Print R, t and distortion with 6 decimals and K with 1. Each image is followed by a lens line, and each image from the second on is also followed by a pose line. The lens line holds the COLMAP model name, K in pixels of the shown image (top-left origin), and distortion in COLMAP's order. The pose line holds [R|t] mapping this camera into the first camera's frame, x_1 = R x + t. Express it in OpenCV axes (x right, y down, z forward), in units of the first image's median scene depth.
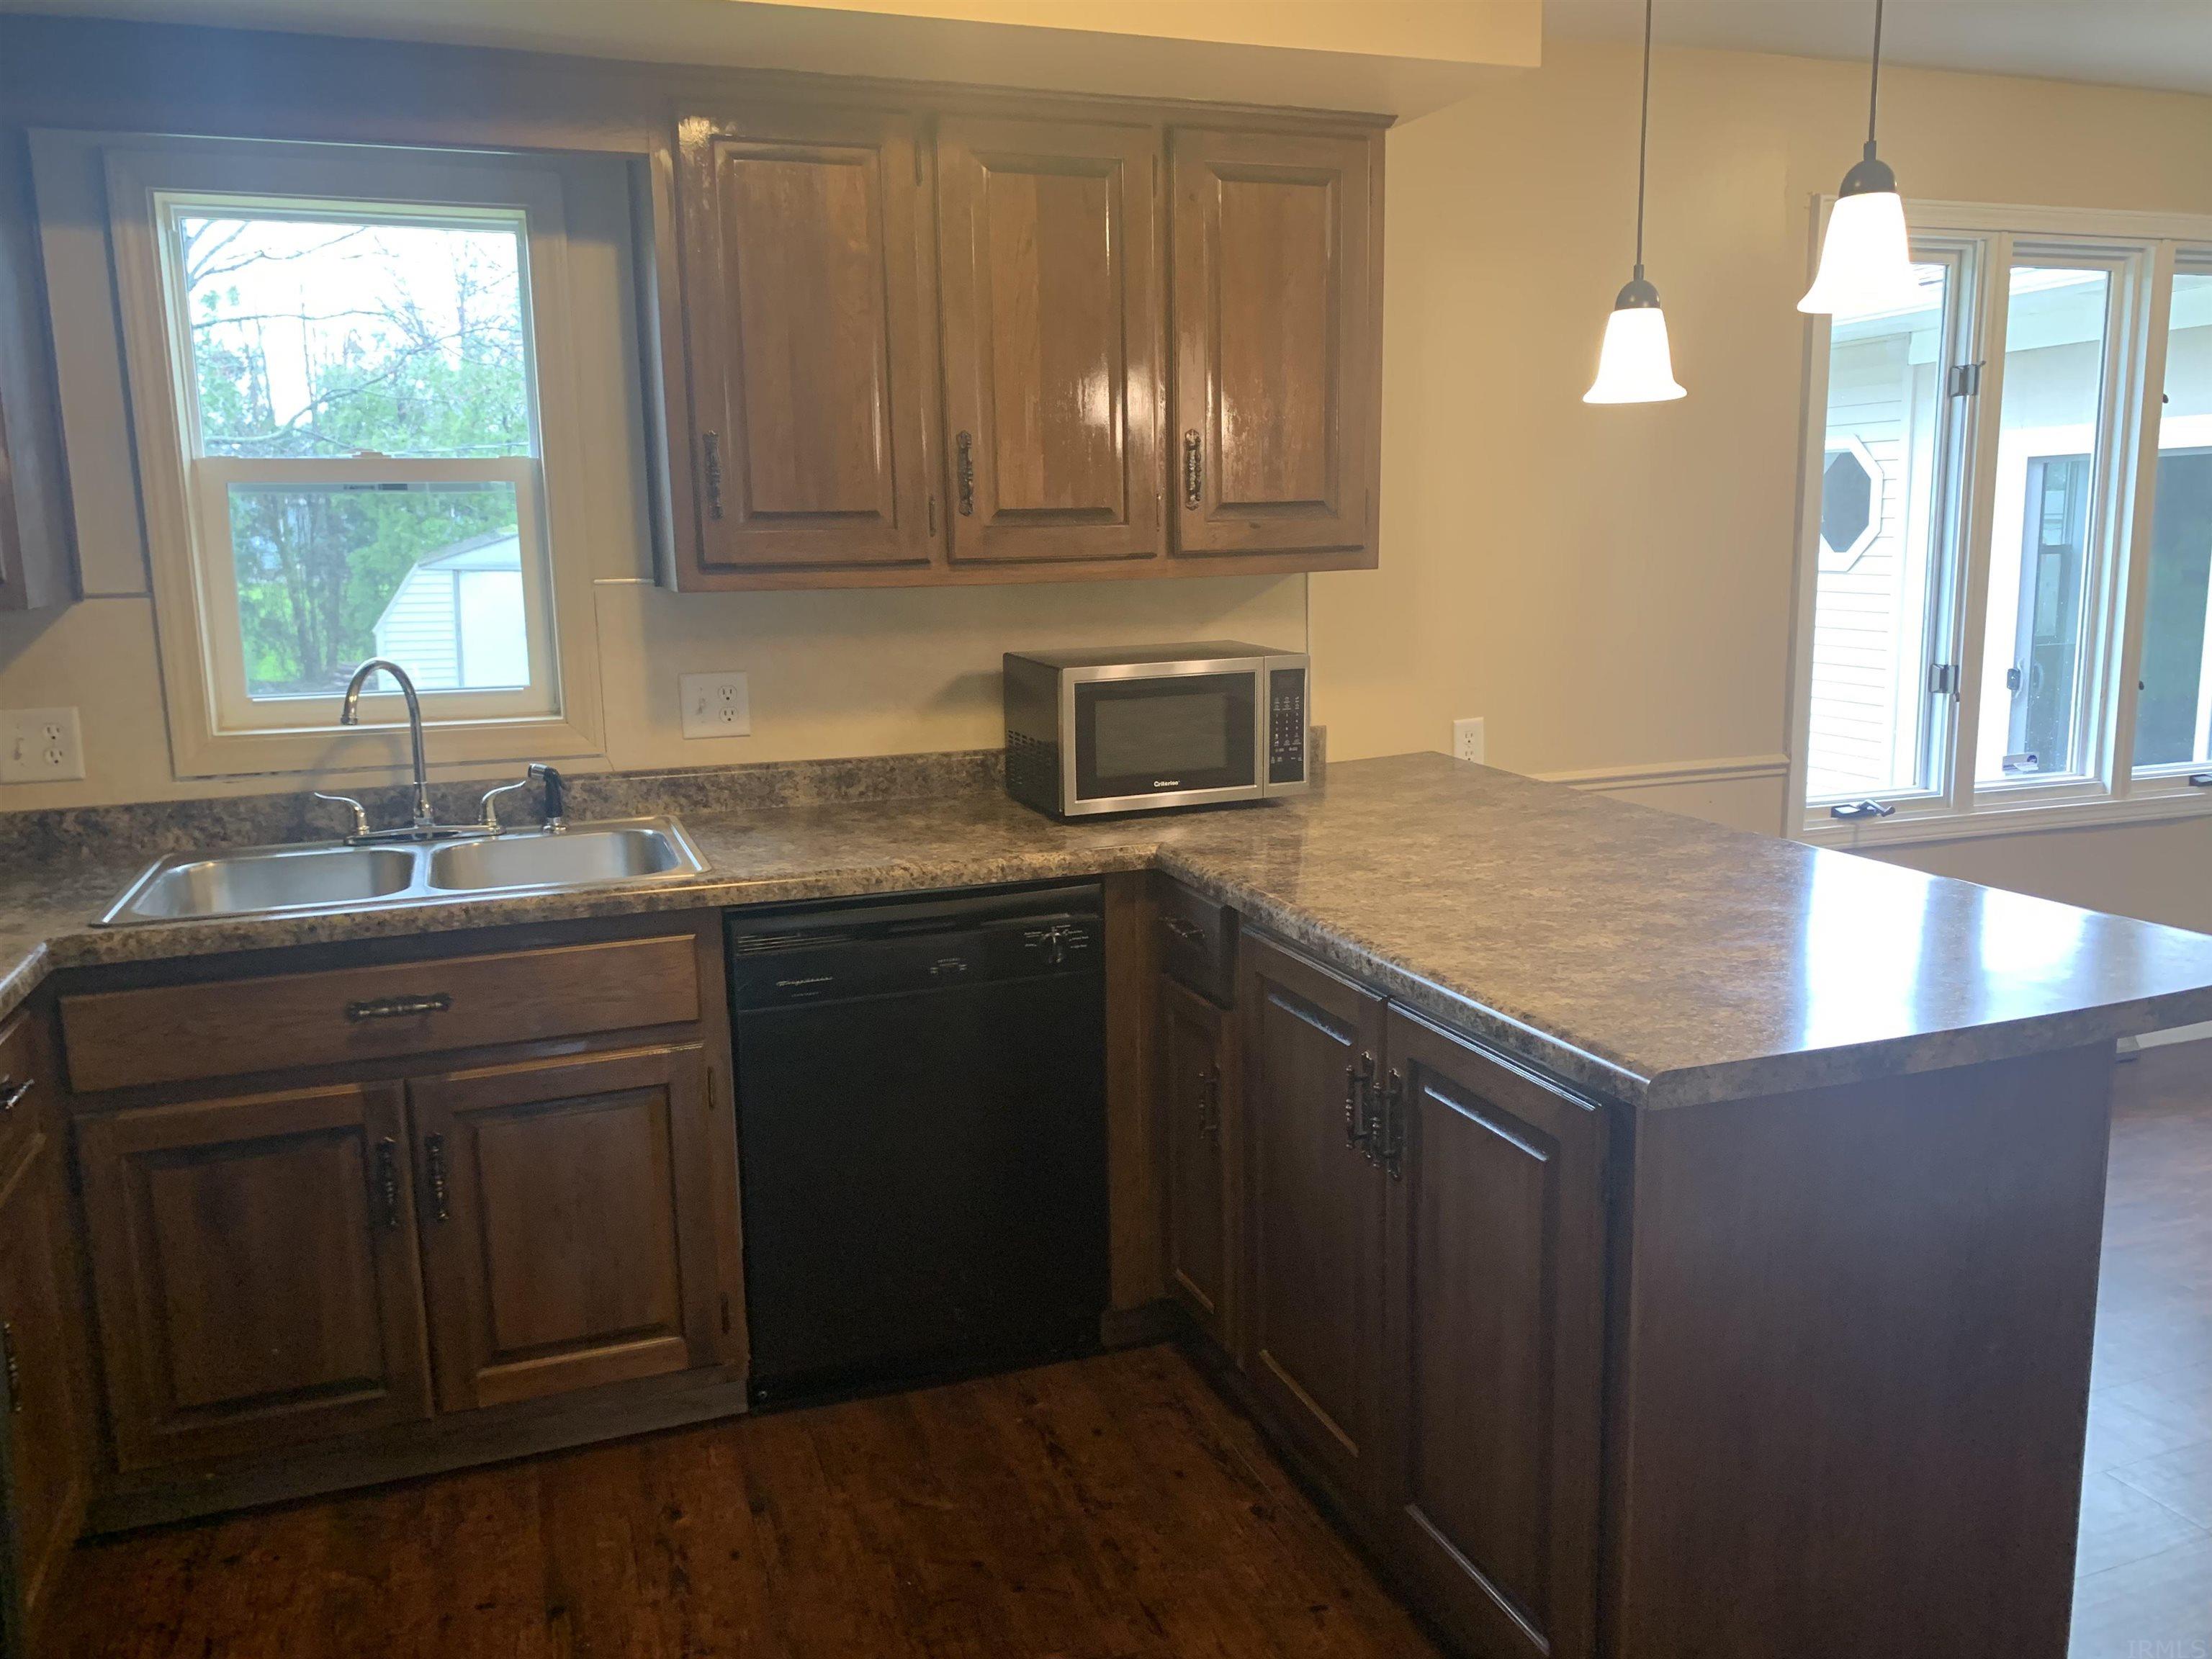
lens RADIAL K [[1702.9, 0, 1105.2], [0, 1702.9, 814.8], [0, 0, 1]] dist [0.026481, -0.022136]
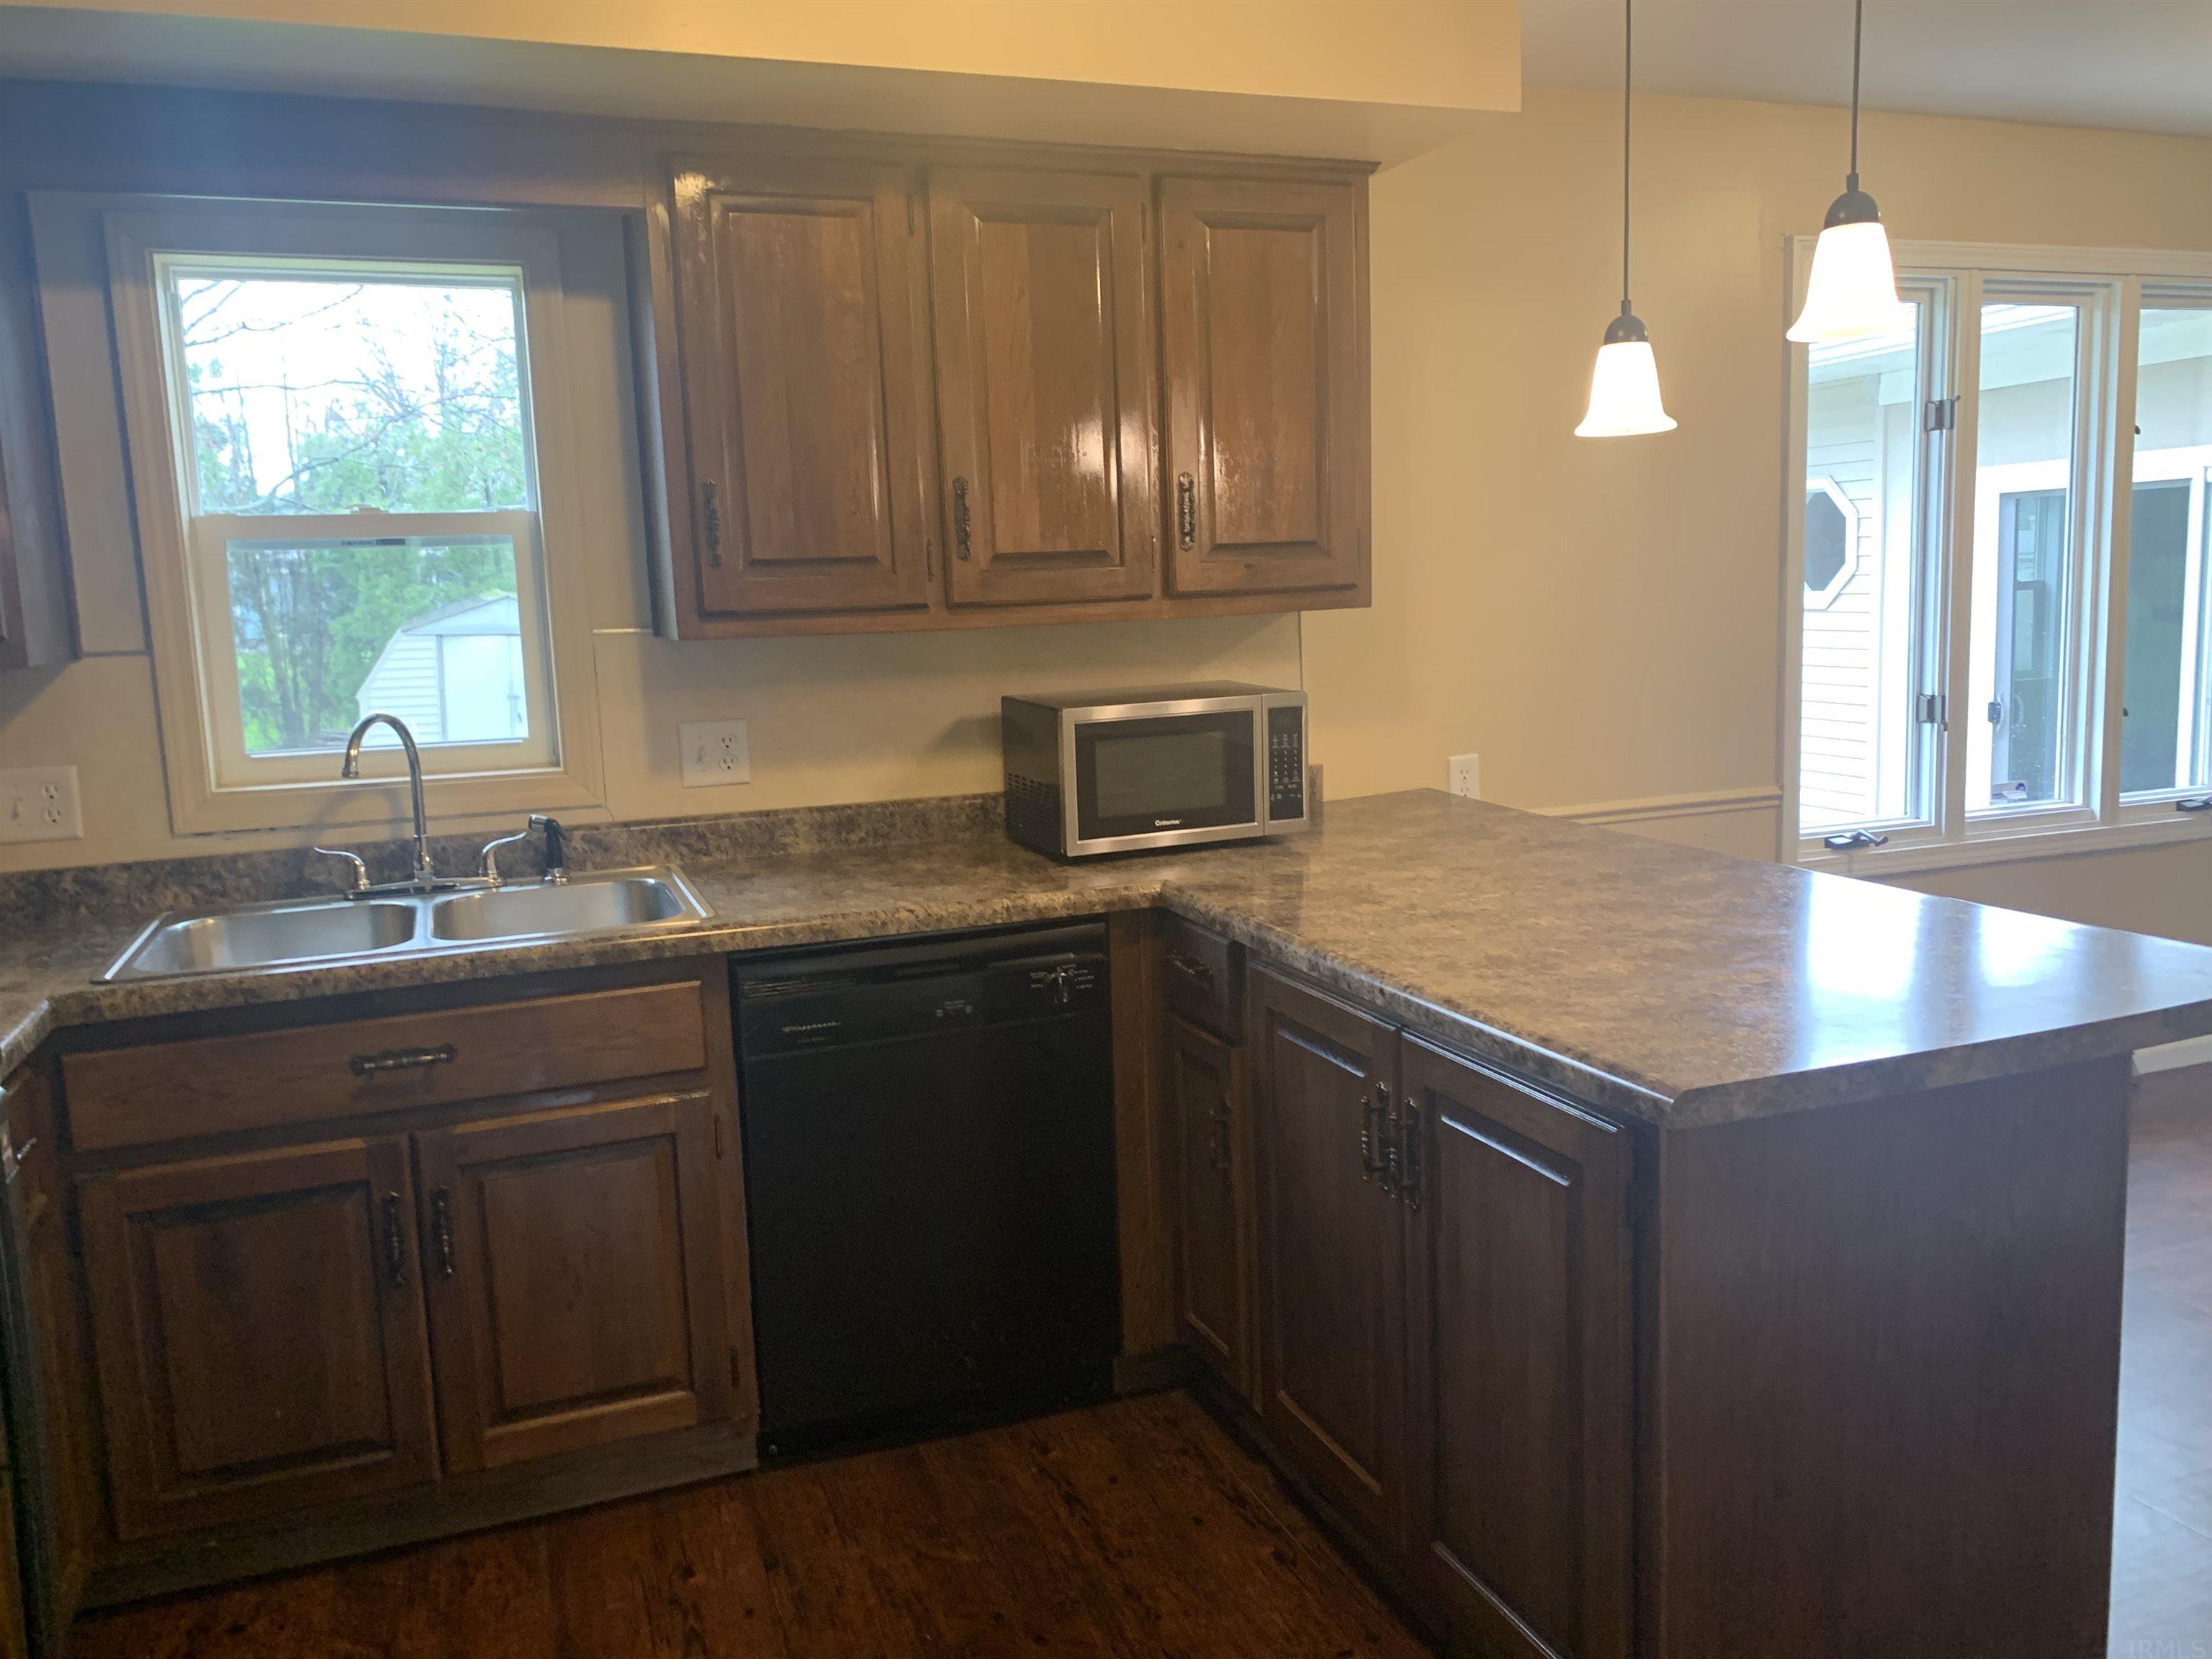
lens RADIAL K [[1702.9, 0, 1105.5], [0, 1702.9, 808.7], [0, 0, 1]] dist [0.026481, -0.022136]
pose [[0.999759, -0.019323, 0.010399, -0.012127], [0.019682, 0.999173, -0.035579, 0.009213], [-0.009703, 0.035775, 0.999313, 0.000071]]
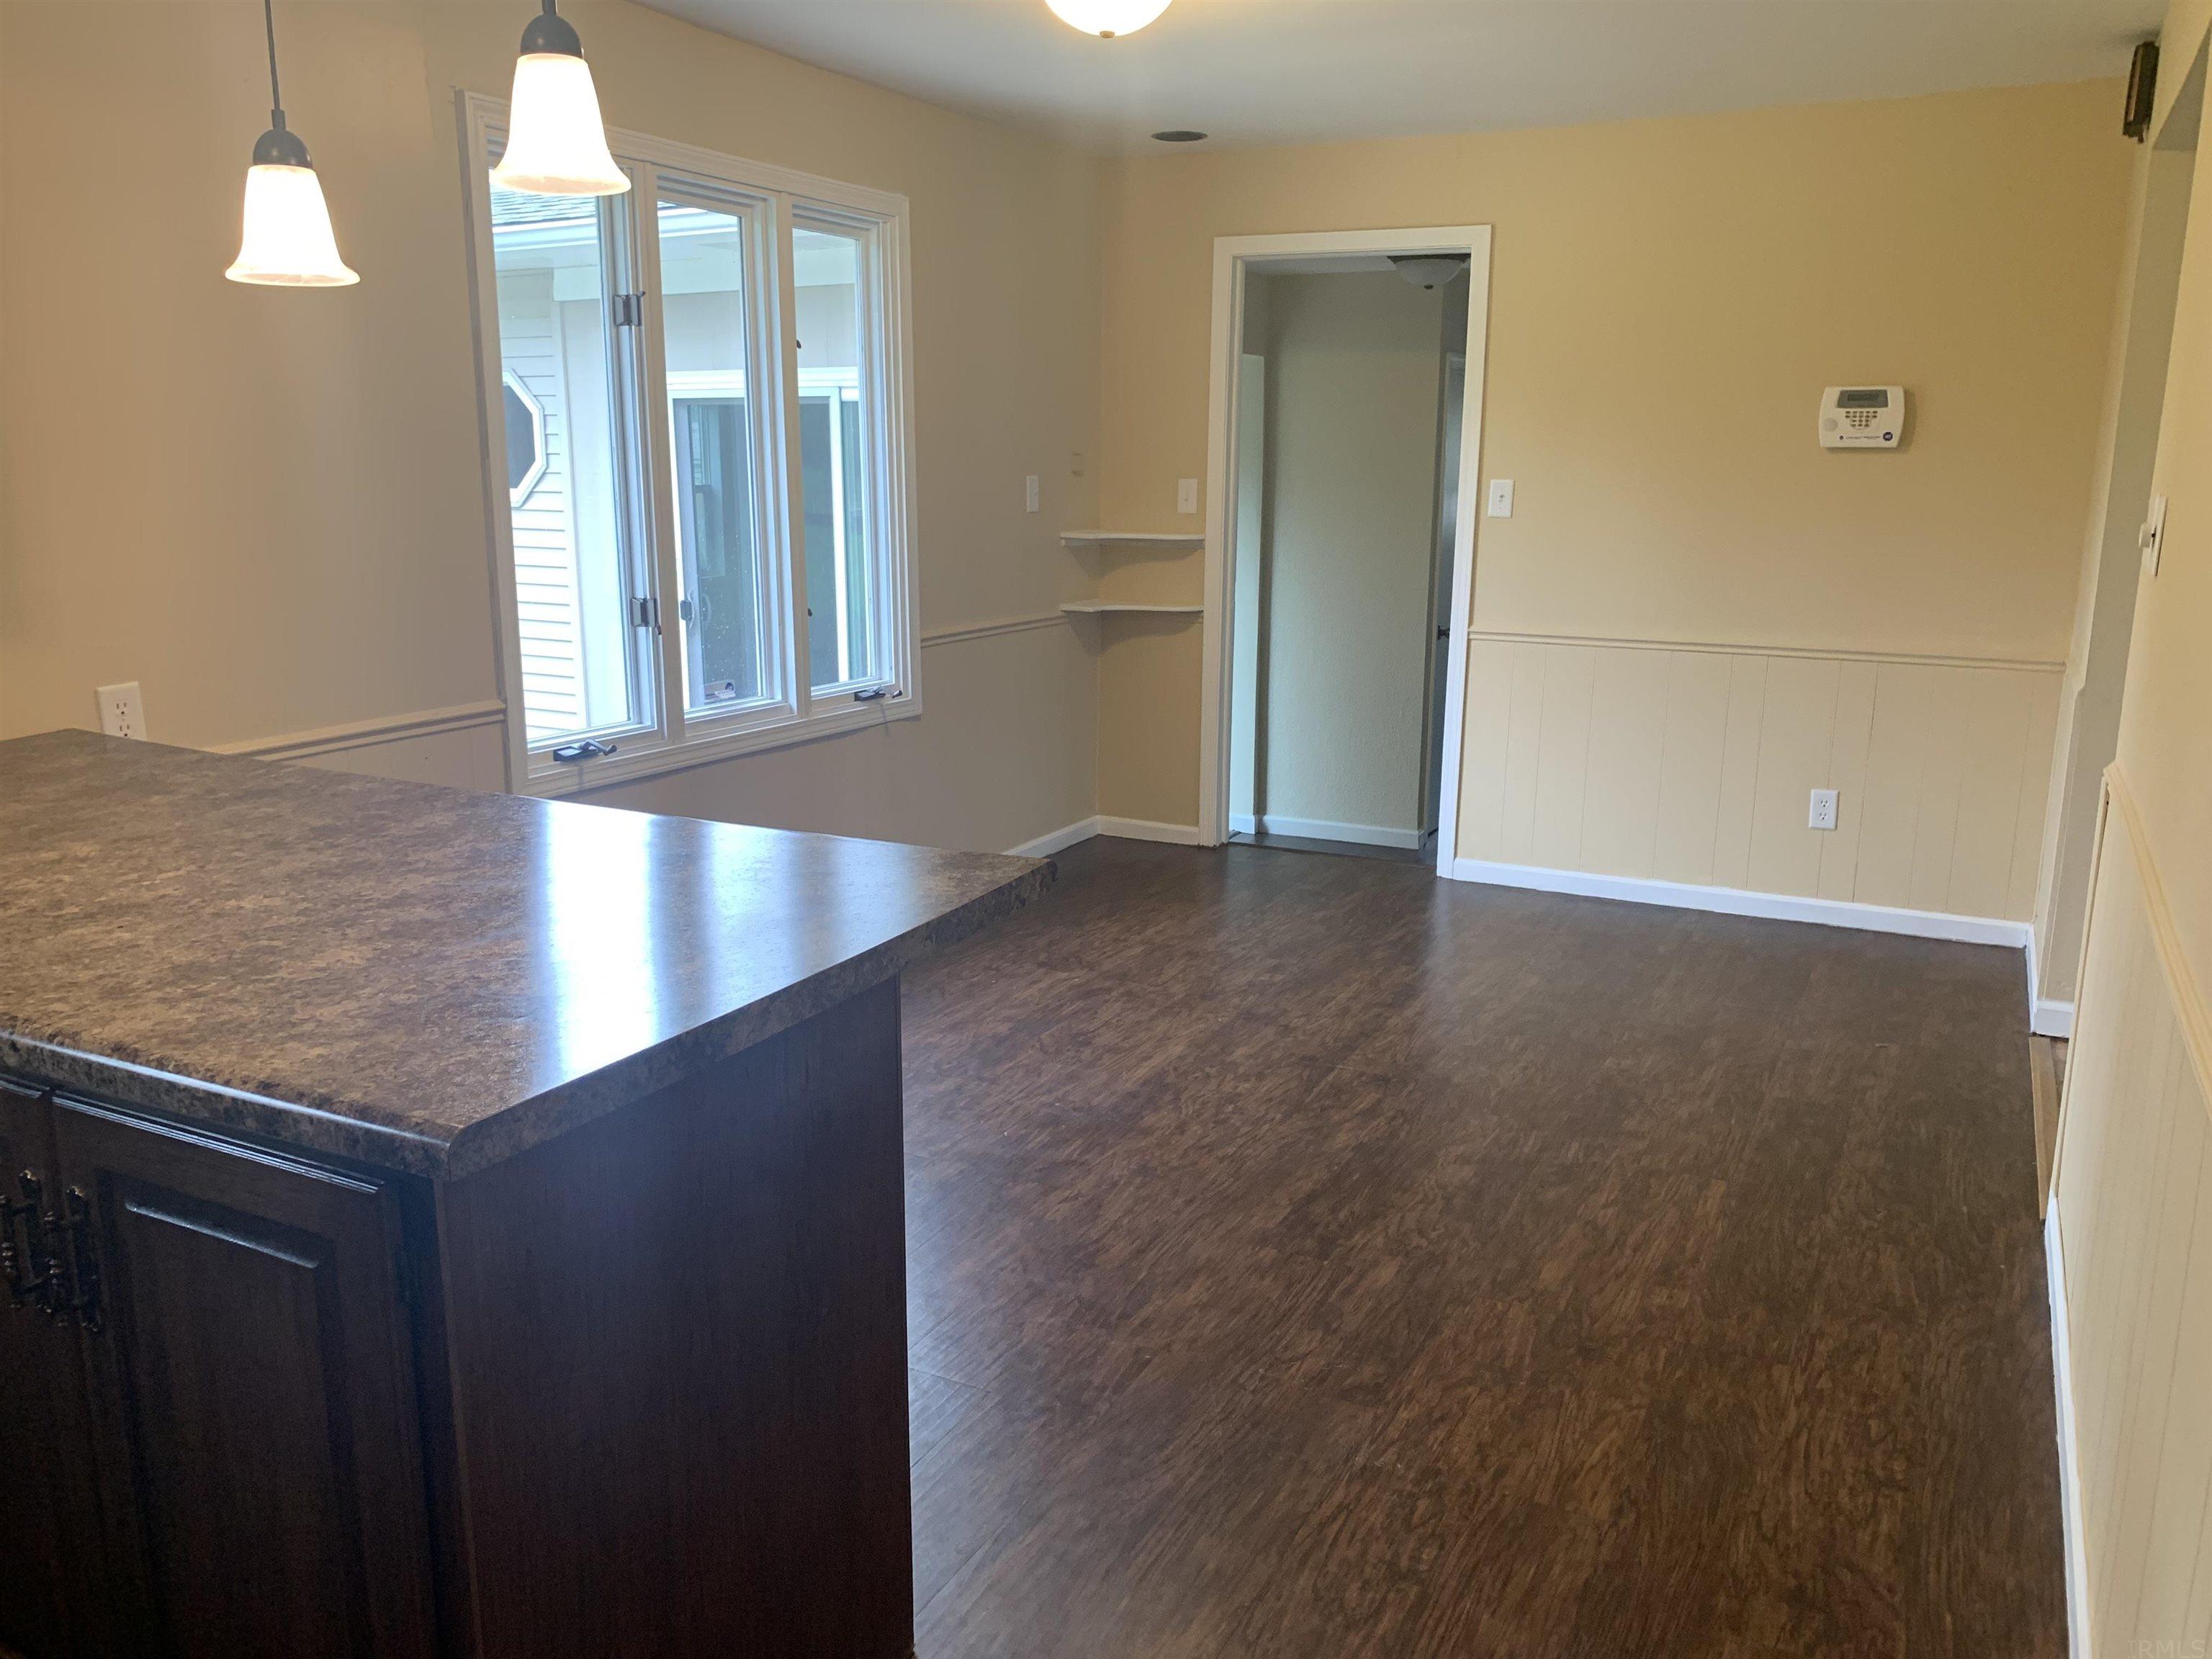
lens RADIAL K [[1702.9, 0, 1075.9], [0, 1702.9, 817.2], [0, 0, 1]] dist [0.026481, -0.022136]
pose [[0.749268, -0.118225, 0.651628, 0.025652], [0.094700, 0.992952, 0.071262, -0.013189], [-0.655461, 0.008315, 0.755183, 0.135462]]
